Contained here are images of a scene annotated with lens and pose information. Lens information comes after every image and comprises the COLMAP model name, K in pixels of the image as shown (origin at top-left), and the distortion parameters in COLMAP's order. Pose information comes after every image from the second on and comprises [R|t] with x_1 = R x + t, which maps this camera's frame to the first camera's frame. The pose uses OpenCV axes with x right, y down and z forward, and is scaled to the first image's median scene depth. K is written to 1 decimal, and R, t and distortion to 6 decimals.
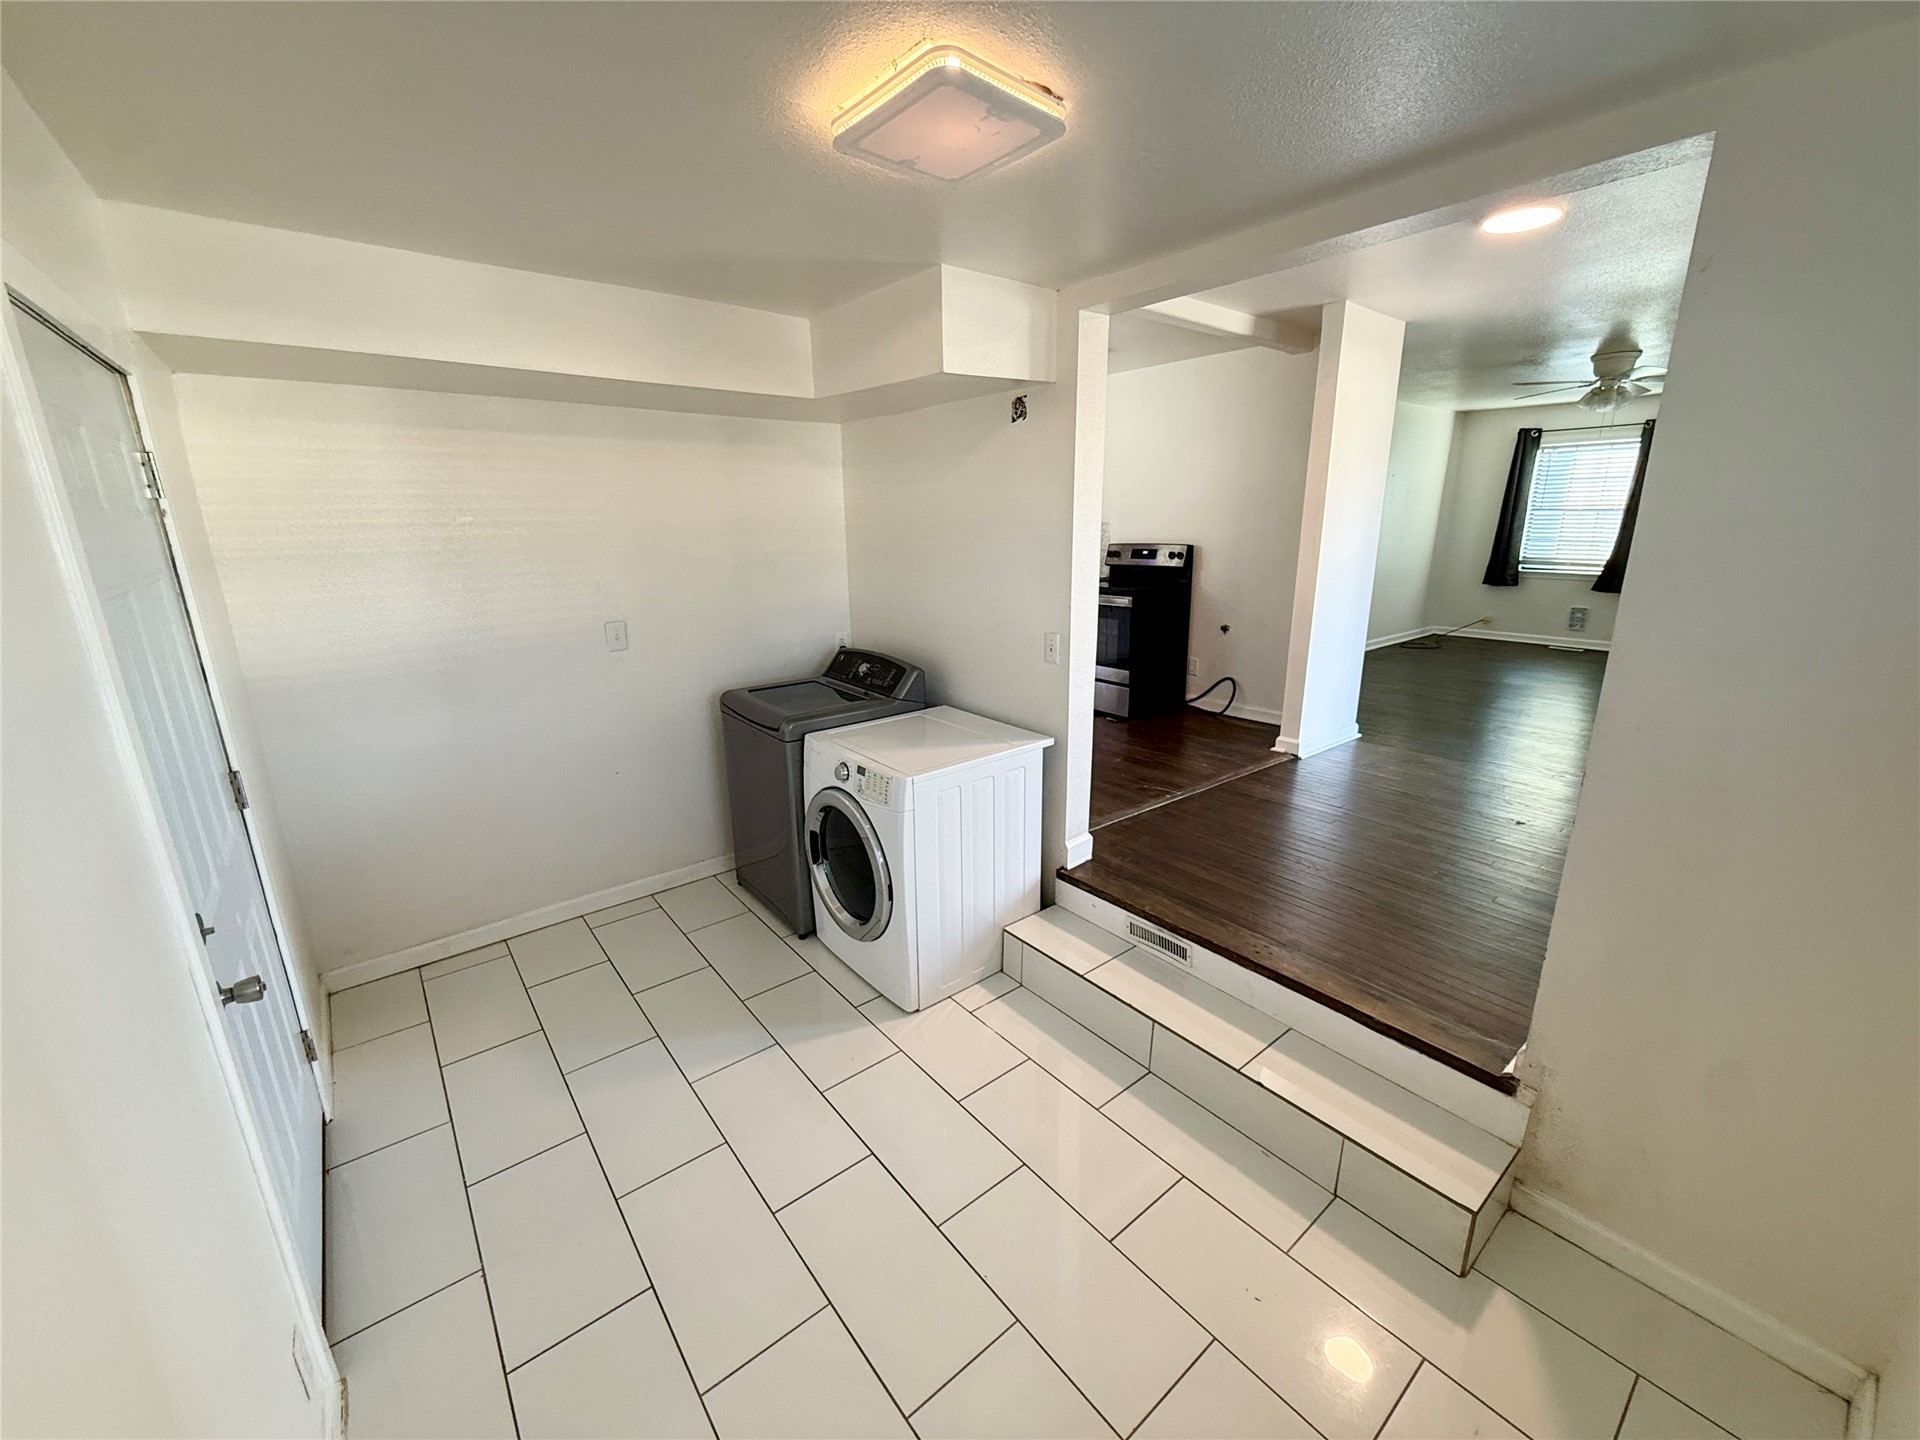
lens RADIAL K [[764.4, 0, 965.7], [0, 764.4, 724.2], [0, 0, 1]] dist [-0.002628, 0.000056]
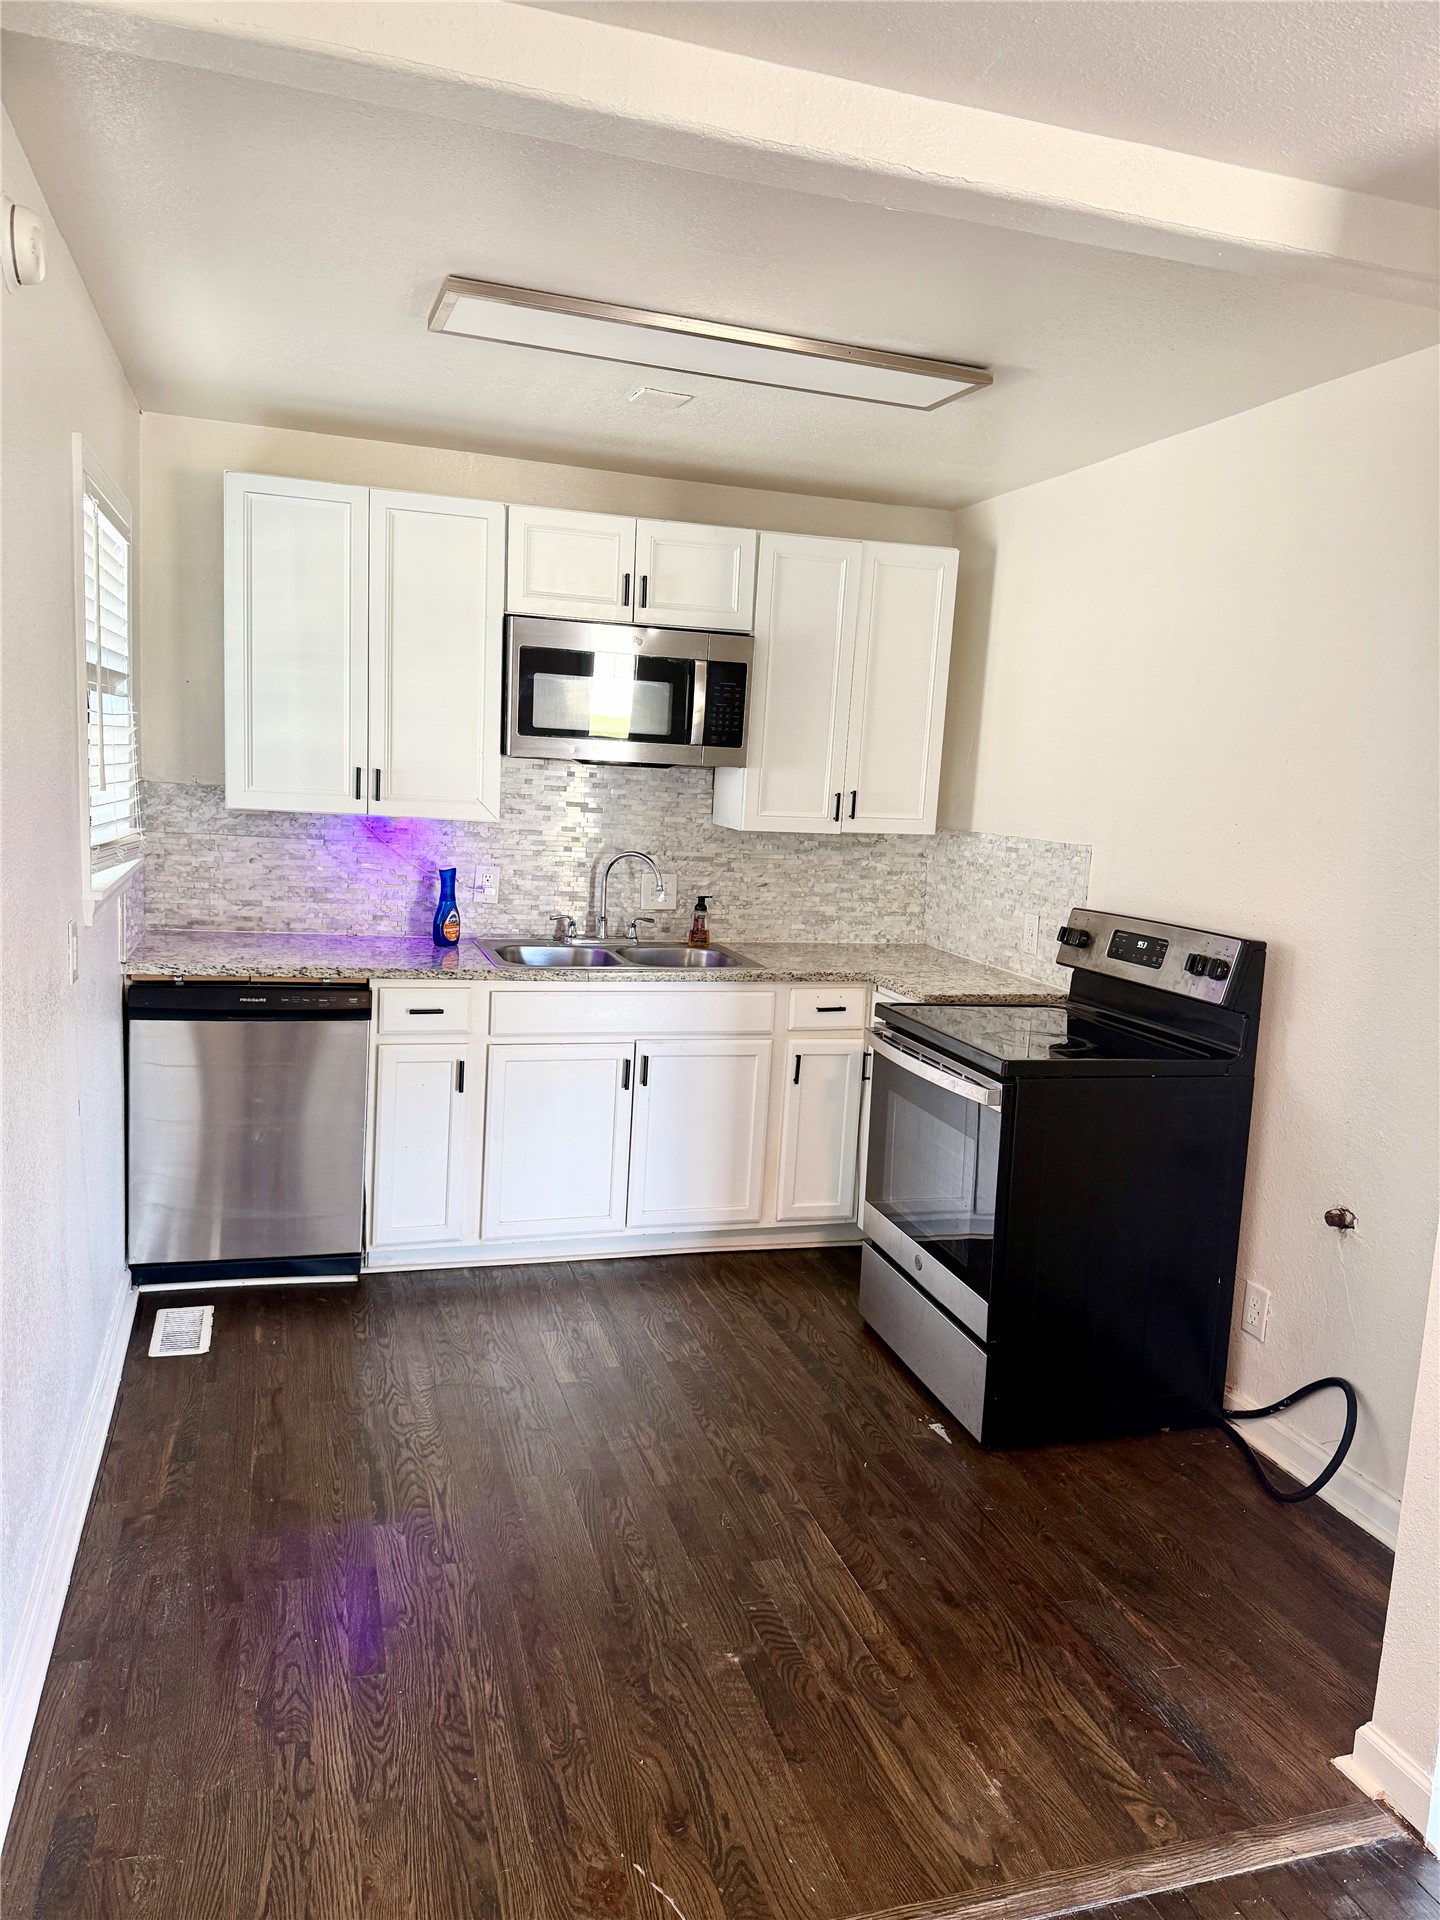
lens RADIAL K [[1337.5, 0, 718.2], [0, 1337.5, 966.4], [0, 0, 1]] dist [0.094773, -0.130850]
pose [[0.928353, 0.106128, -0.356227, 0.268528], [-0.149800, 0.983921, -0.097259, -0.124728], [0.340177, 0.143653, 0.929324, 0.362167]]
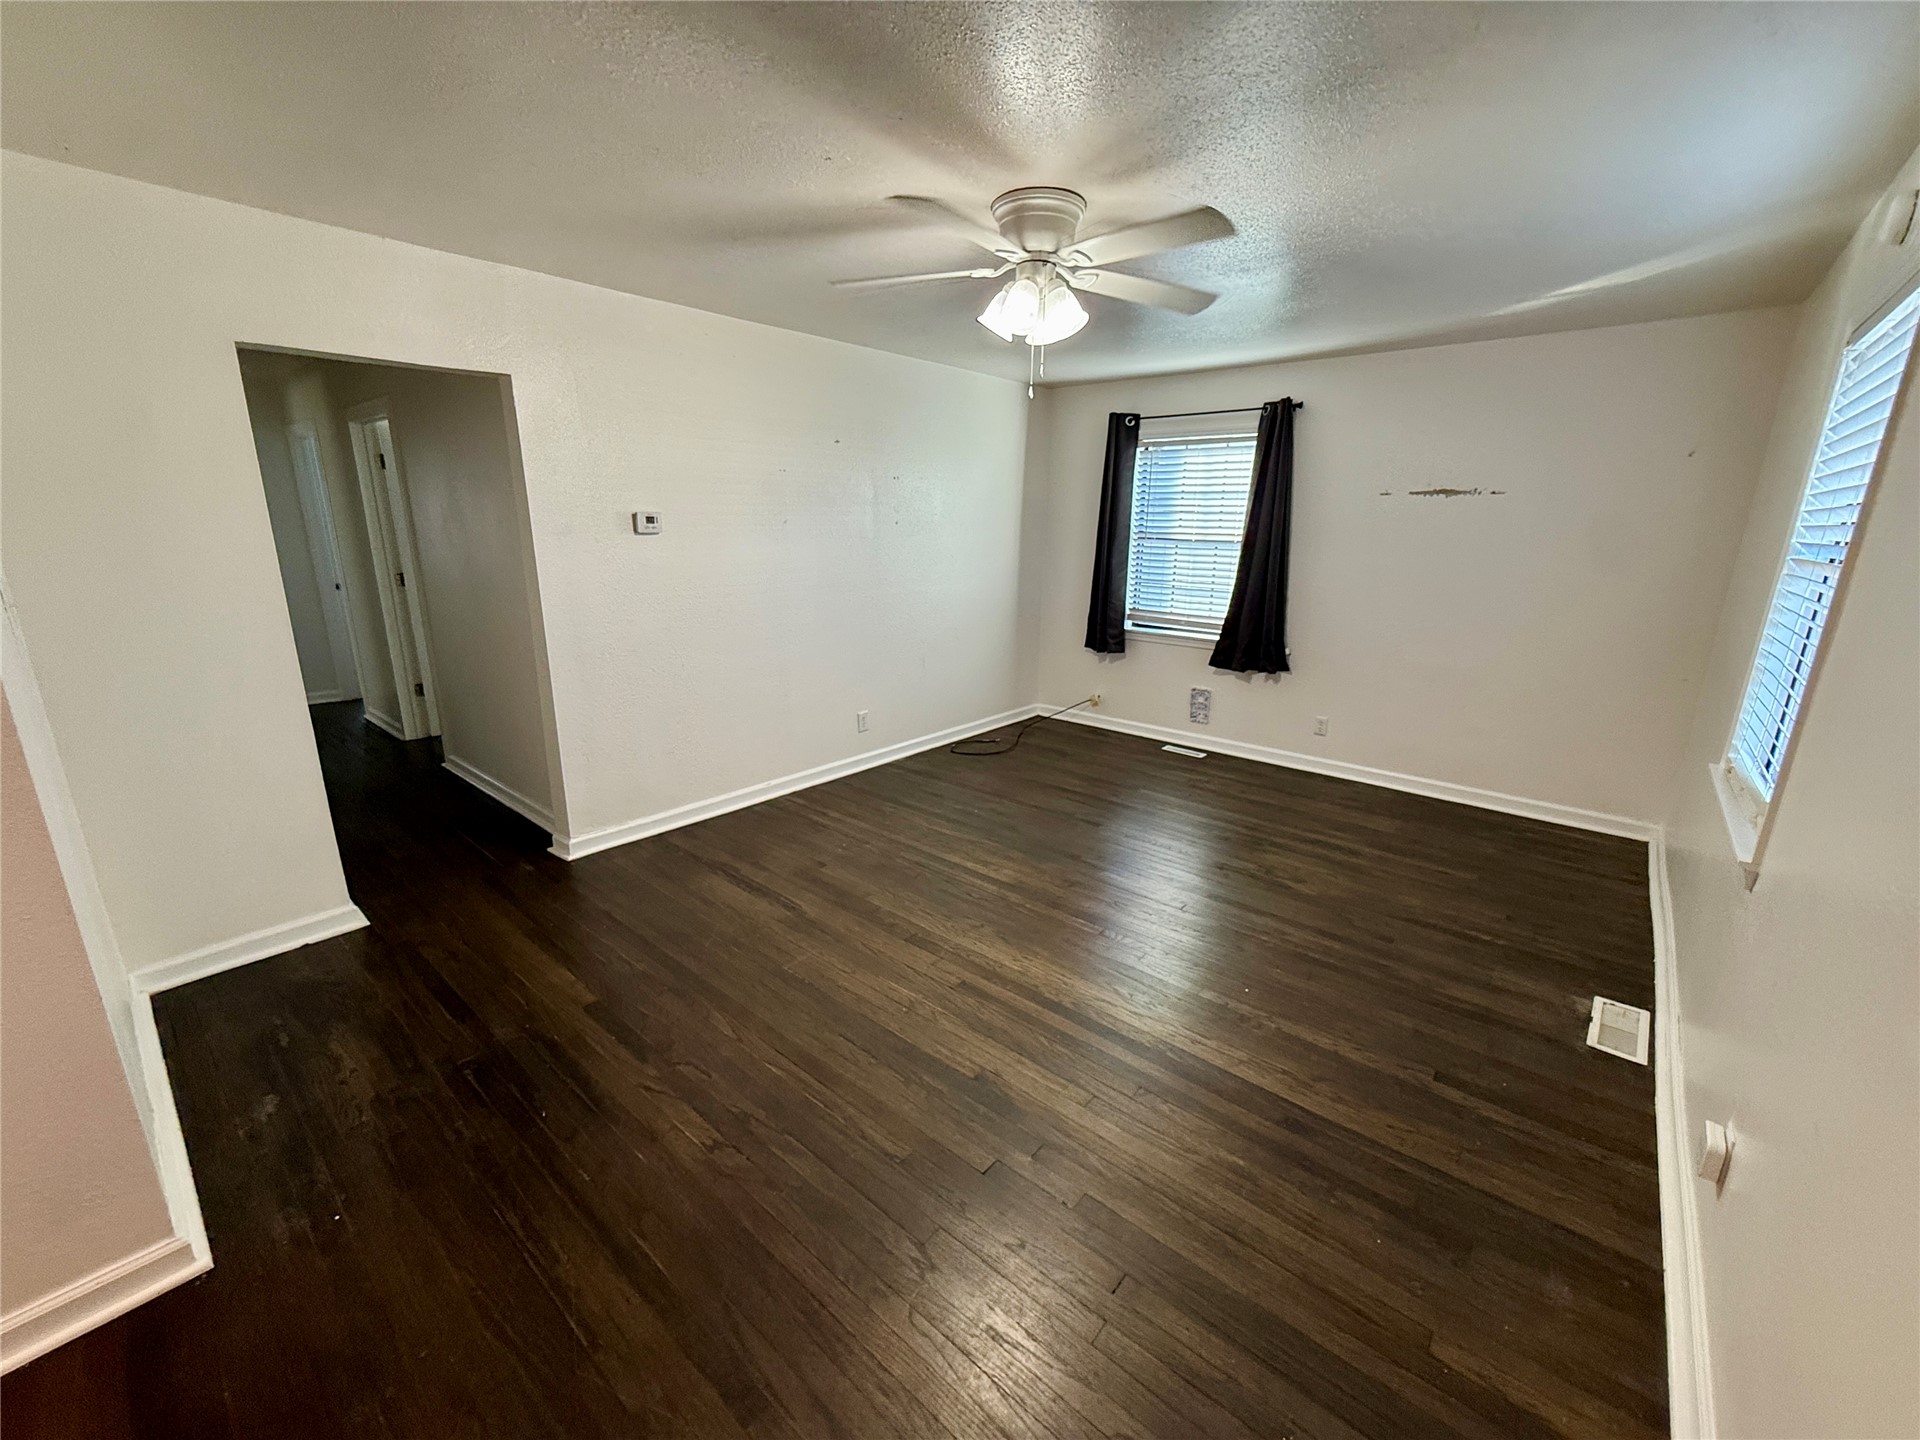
lens RADIAL K [[764.4, 0, 965.7], [0, 764.4, 724.2], [0, 0, 1]] dist [-0.002628, 0.000056]
pose [[0.982603, -0.025621, 0.183941, 0.654006], [0.026223, 0.999656, -0.000844, -0.171814], [-0.183856, 0.005653, 0.982937, 0.527343]]
